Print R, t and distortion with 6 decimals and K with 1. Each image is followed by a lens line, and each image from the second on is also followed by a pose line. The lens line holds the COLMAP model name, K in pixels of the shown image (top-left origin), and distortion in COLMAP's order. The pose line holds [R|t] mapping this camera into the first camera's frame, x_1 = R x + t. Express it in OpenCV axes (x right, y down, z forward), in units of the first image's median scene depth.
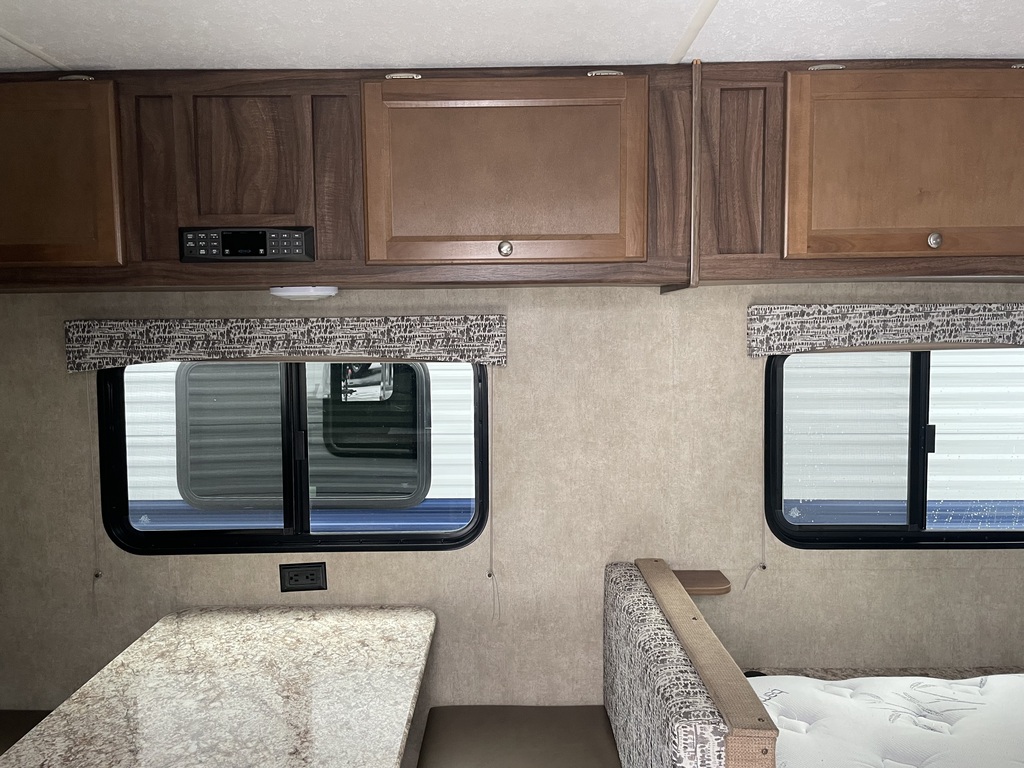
lens RADIAL K [[776.5, 0, 505.2], [0, 776.5, 382.4], [0, 0, 1]] dist [0.081086, -0.107374]
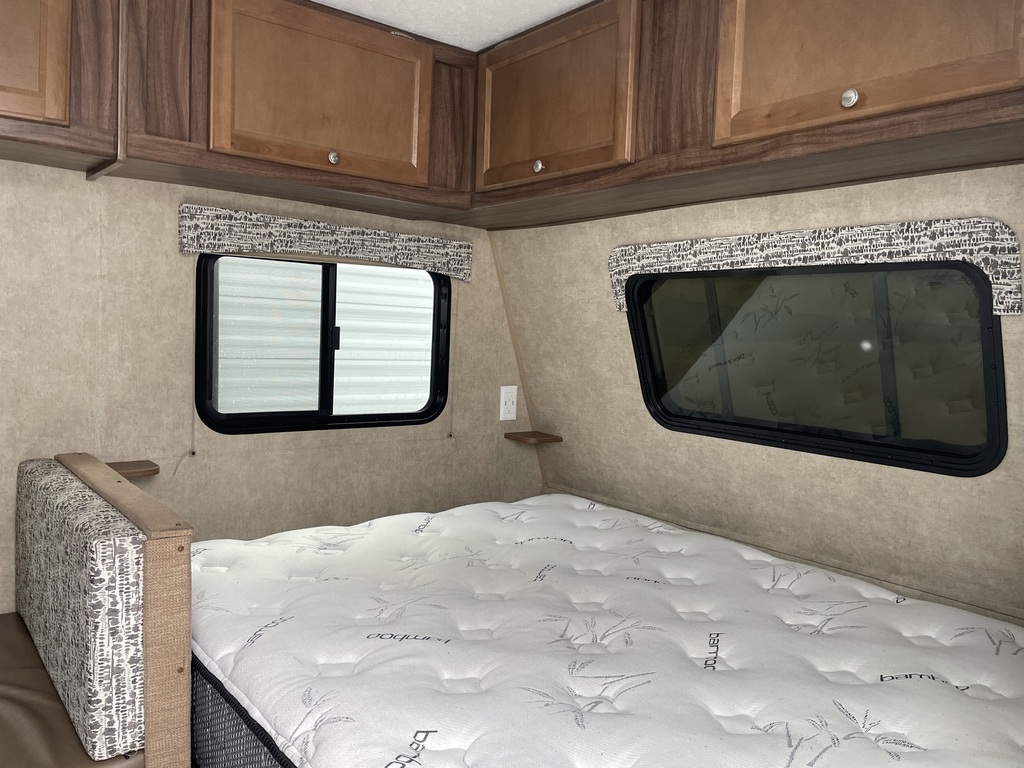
lens RADIAL K [[776.5, 0, 506.0], [0, 776.5, 376.7], [0, 0, 1]] dist [0.081086, -0.107374]
pose [[0.778857, 0.003364, 0.627192, -0.010571], [-0.009198, 0.999939, 0.006059, 0.128548], [-0.627134, -0.010488, 0.778841, -0.106538]]
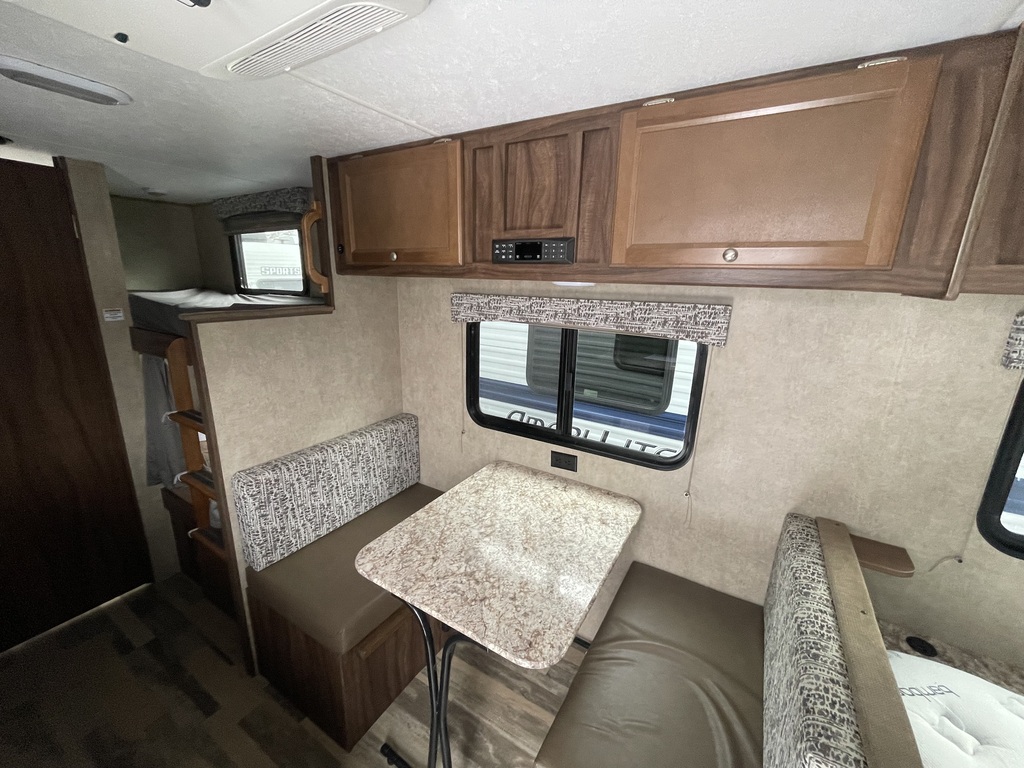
lens RADIAL K [[413.6, 0, 510.1], [0, 413.6, 386.1], [0, 0, 1]] dist [-0.003623, -0.000521]
pose [[0.856664, 0.161270, -0.490019, 0.043081], [-0.067305, 0.976701, 0.203777, -0.074787], [0.511465, -0.141588, 0.847559, 0.261788]]
